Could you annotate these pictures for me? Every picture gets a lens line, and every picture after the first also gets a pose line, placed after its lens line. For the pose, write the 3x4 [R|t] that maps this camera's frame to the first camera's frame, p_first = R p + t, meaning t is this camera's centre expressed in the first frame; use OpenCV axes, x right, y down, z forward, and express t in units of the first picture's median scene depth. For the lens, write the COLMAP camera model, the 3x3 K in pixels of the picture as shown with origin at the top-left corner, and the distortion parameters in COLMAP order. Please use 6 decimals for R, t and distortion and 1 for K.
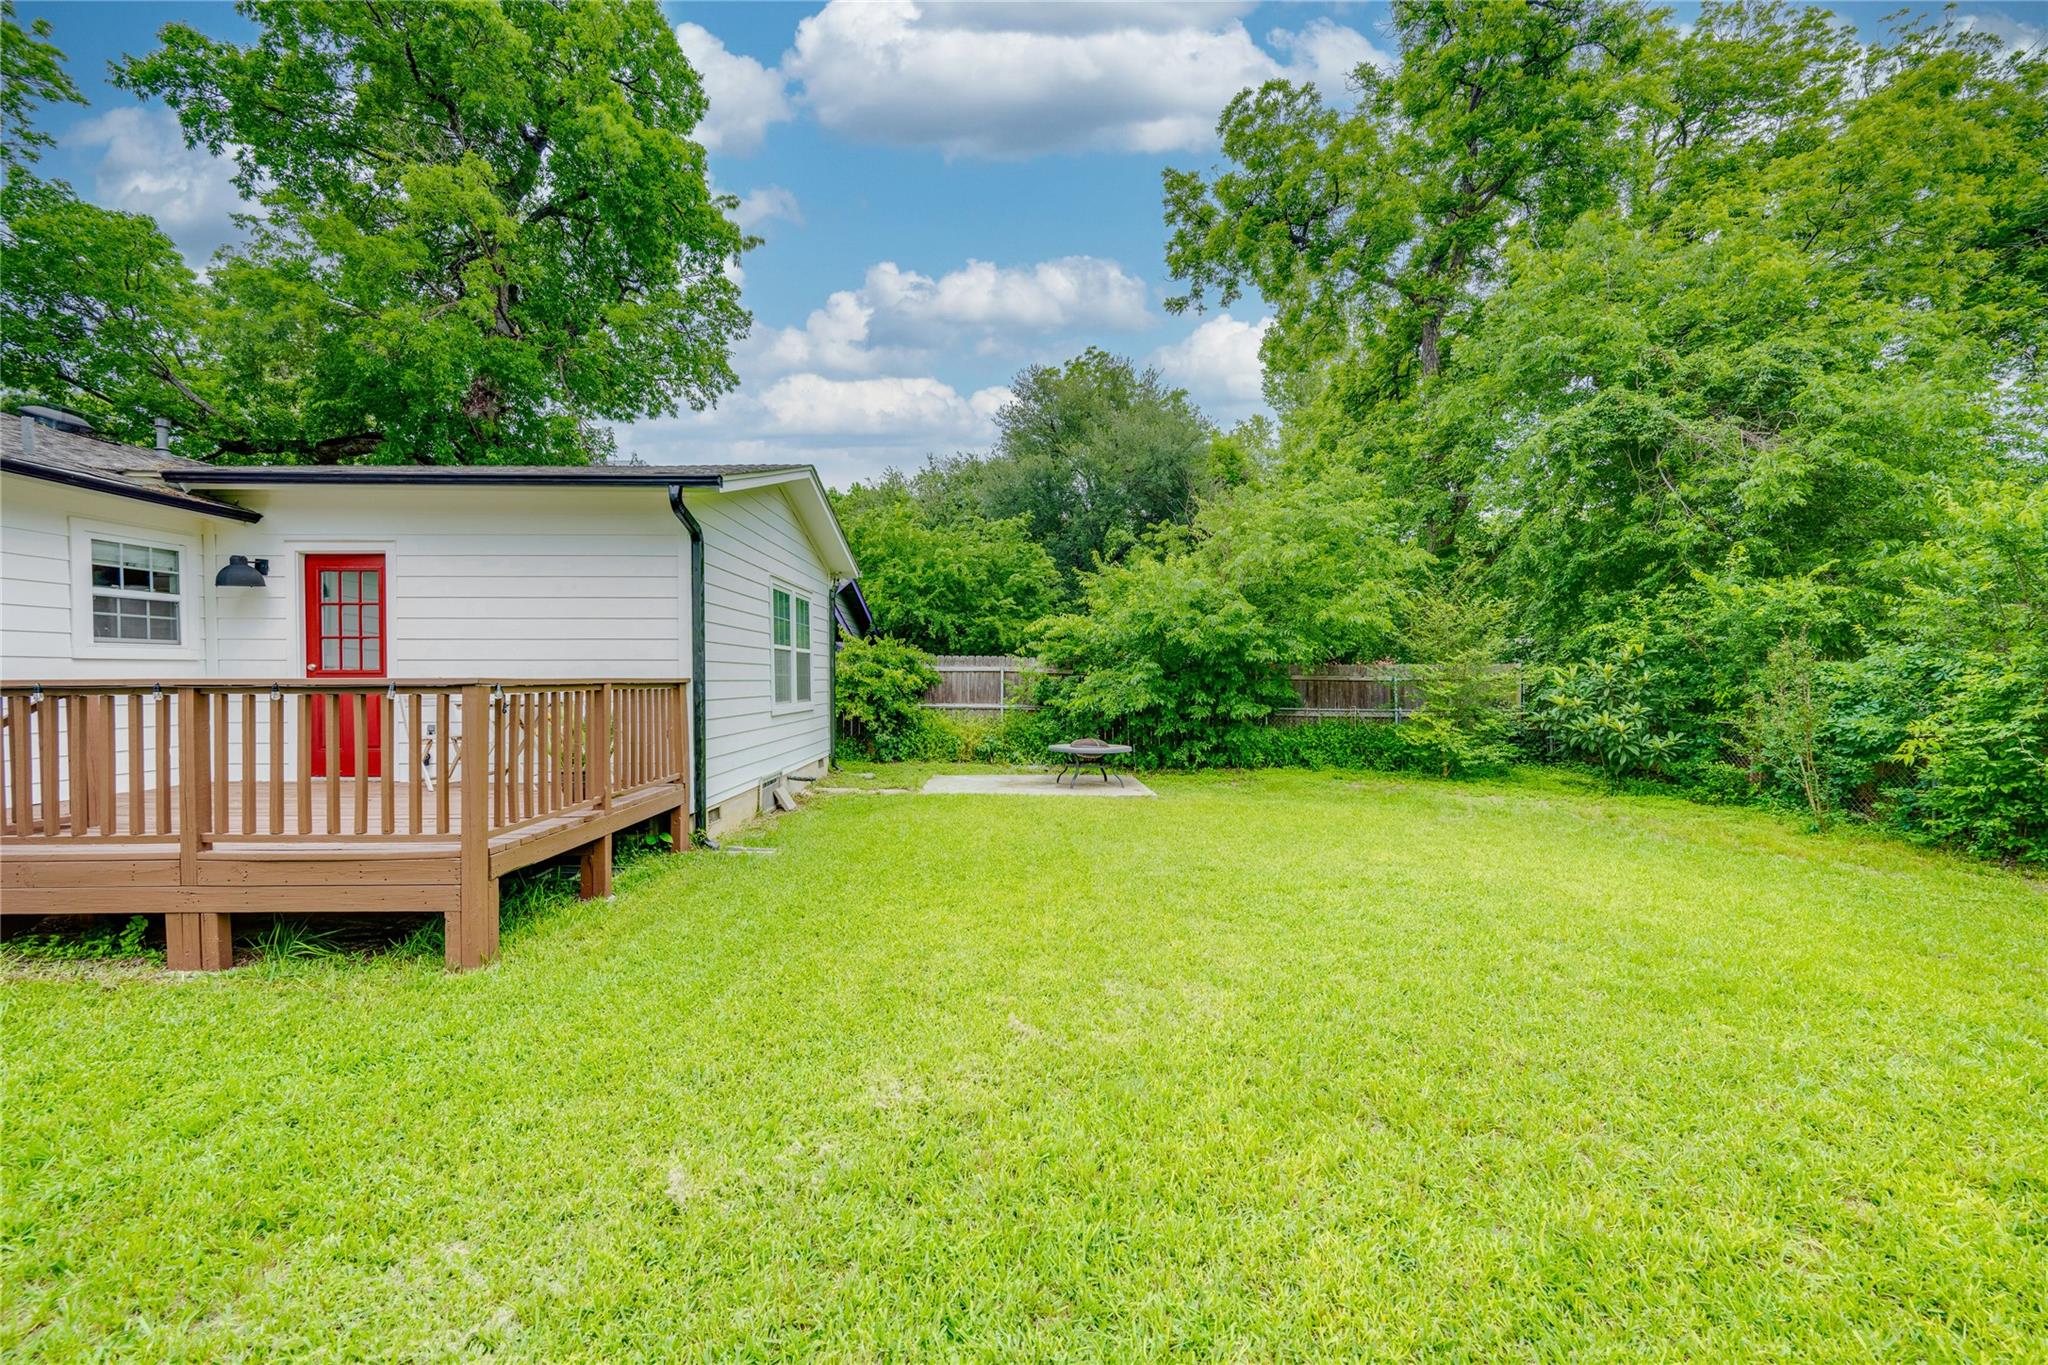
lens RADIAL K [[815.9, 0, 1011.8], [0, 815.9, 699.8], [0, 0, 1]] dist [-0.001368, -0.001479]
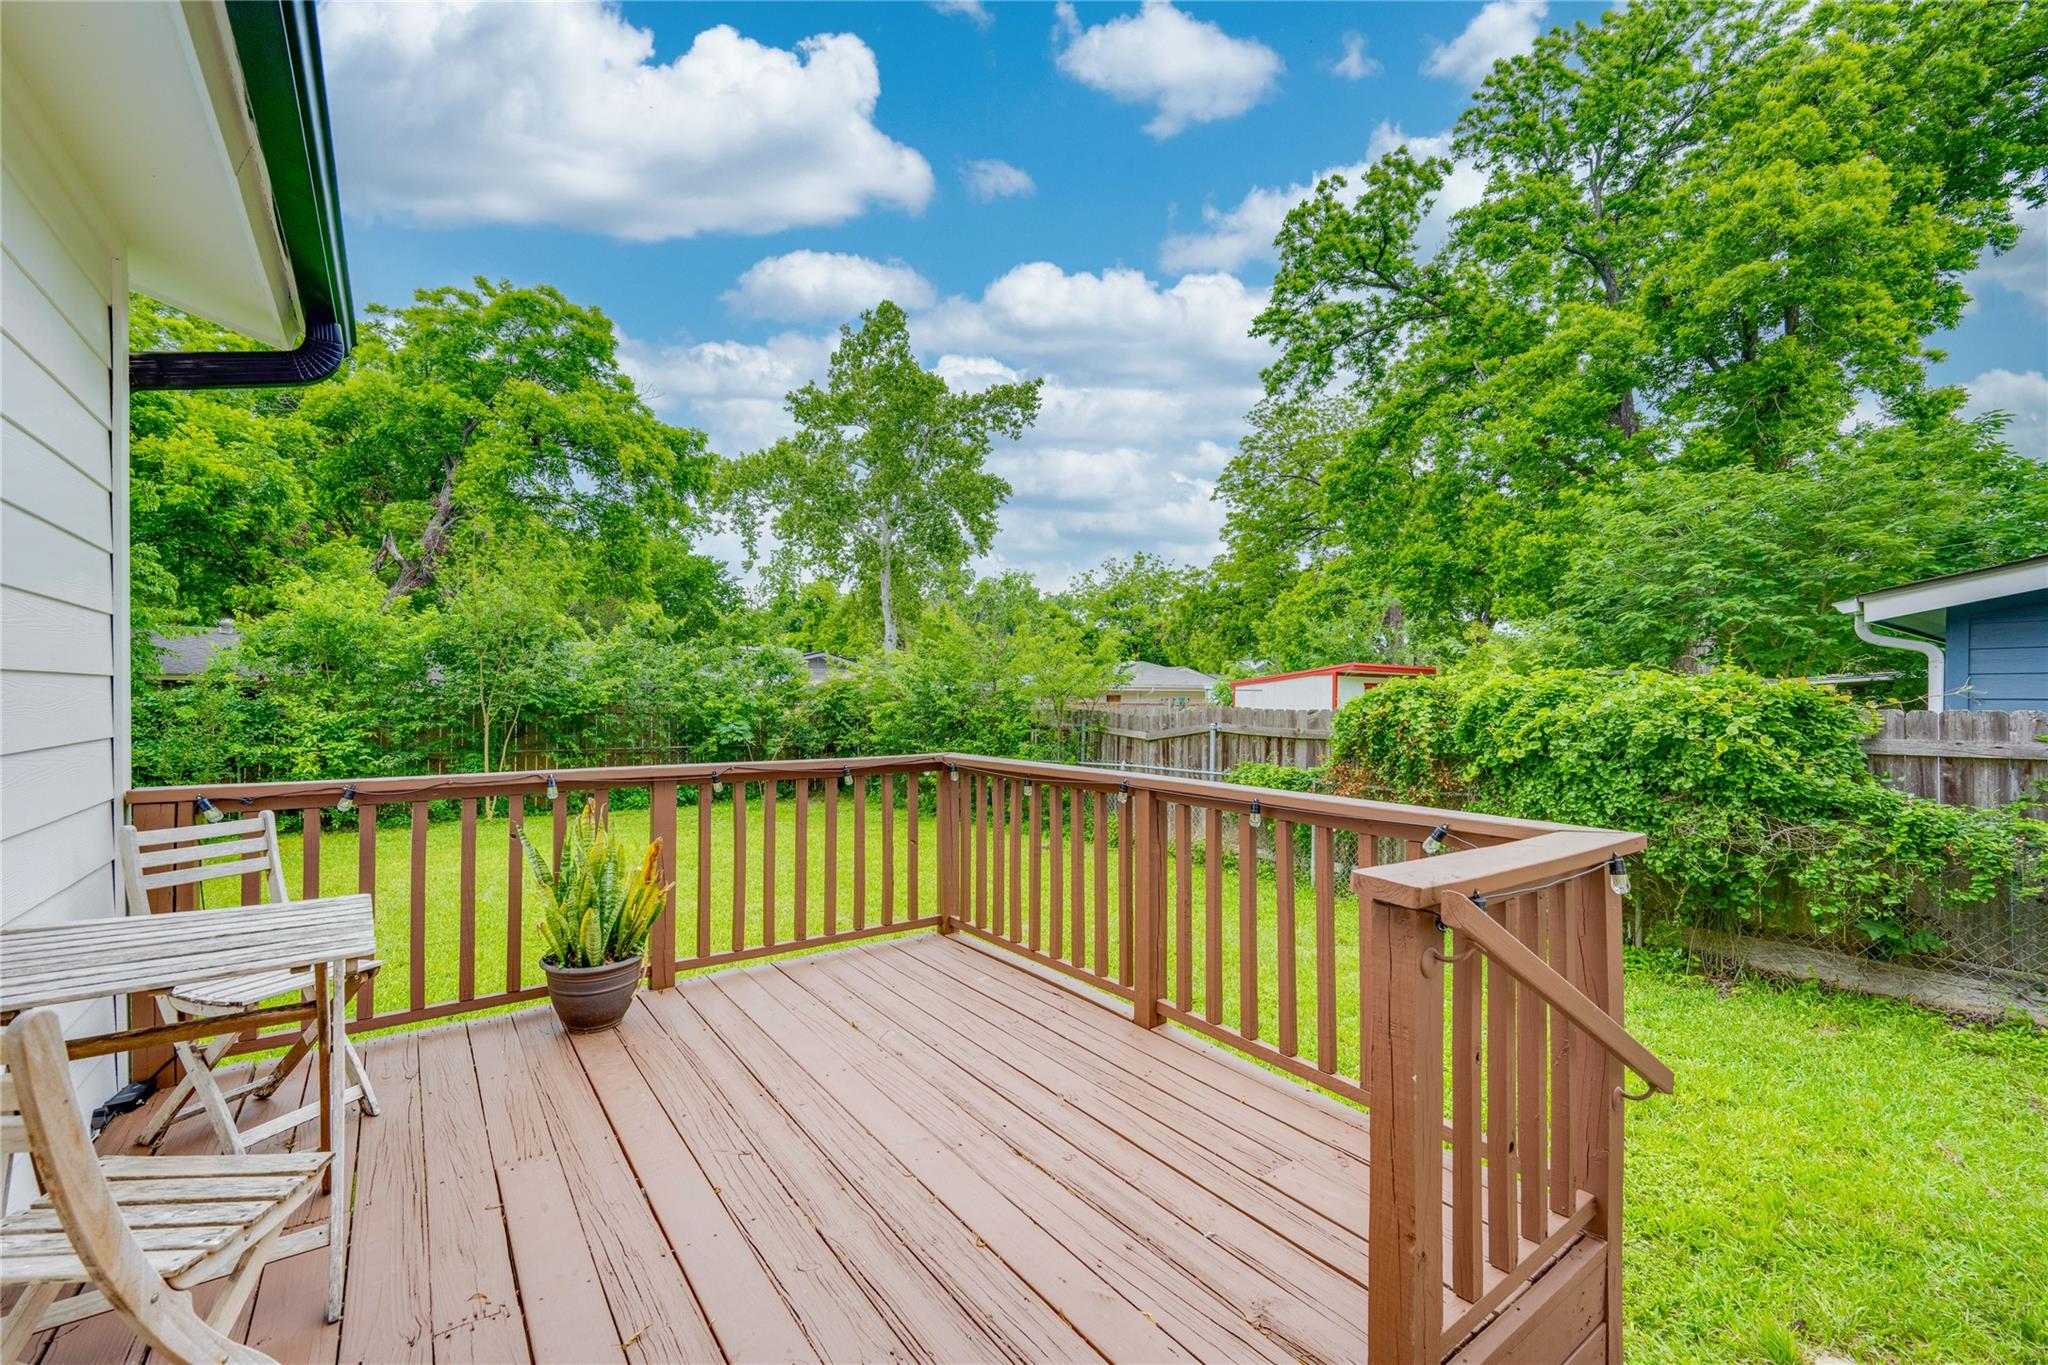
lens RADIAL K [[853.9, 0, 1036.9], [0, 853.9, 711.6], [0, 0, 1]] dist [0.000135, 0.000088]
pose [[-0.591738, -0.018055, 0.805928, -0.745431], [0.016443, 0.999271, 0.034460, -0.053985], [-0.805963, 0.033643, -0.591009, 0.738283]]
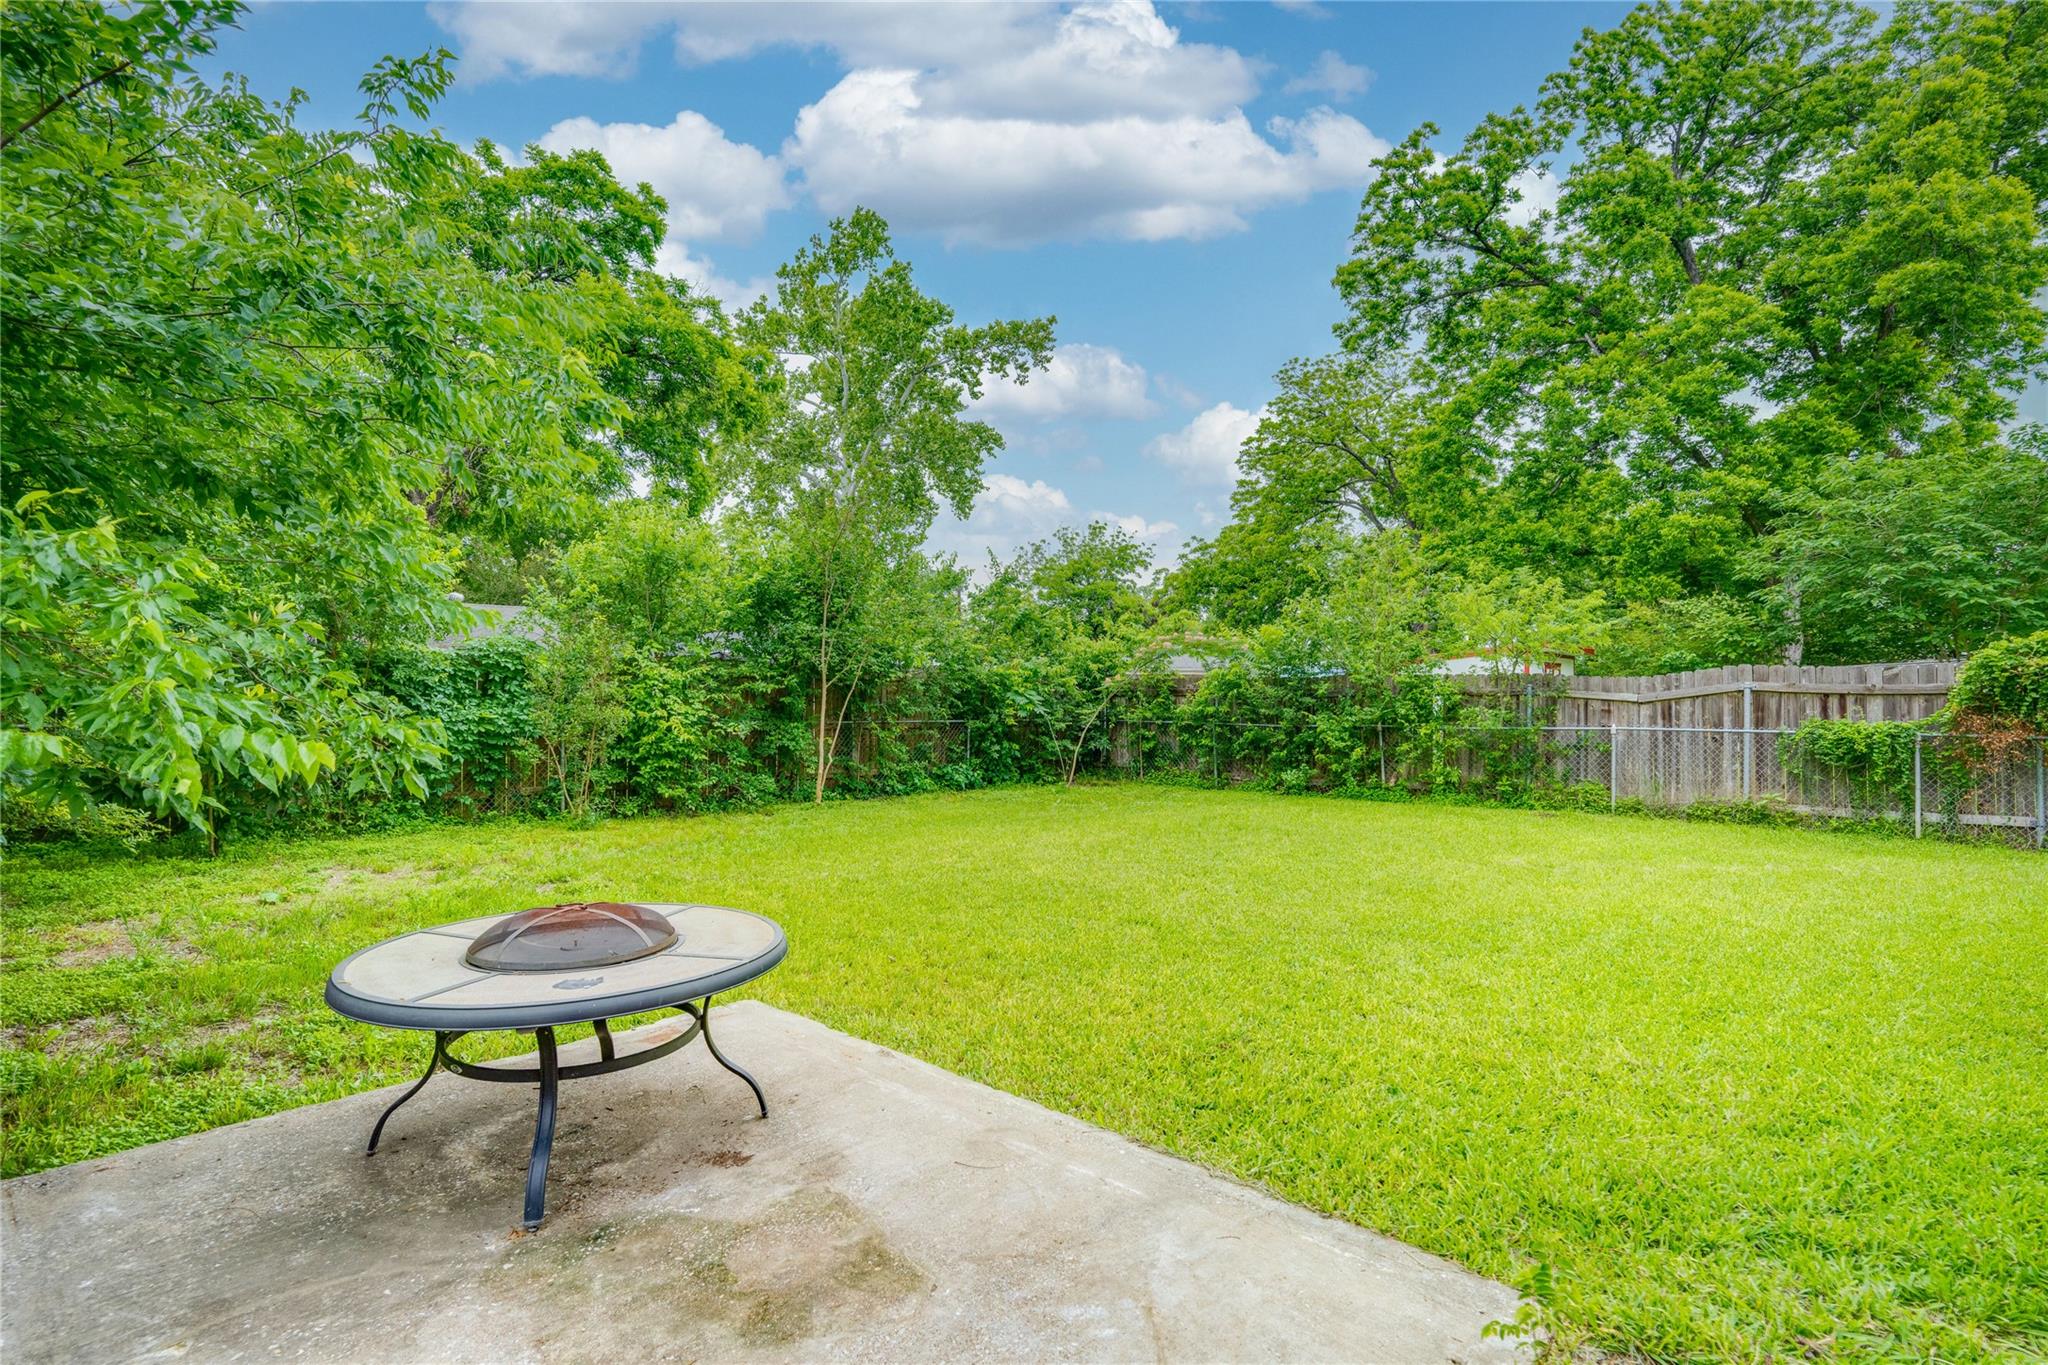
lens RADIAL K [[1008.6, 0, 1028.8], [0, 1008.6, 695.7], [0, 0, 1]] dist [0.001055, -0.003845]
pose [[-0.734739, -0.008535, 0.678296, -0.192945], [0.007850, 0.999747, 0.021083, -0.014246], [-0.678305, 0.020815, -0.734486, 1.476538]]
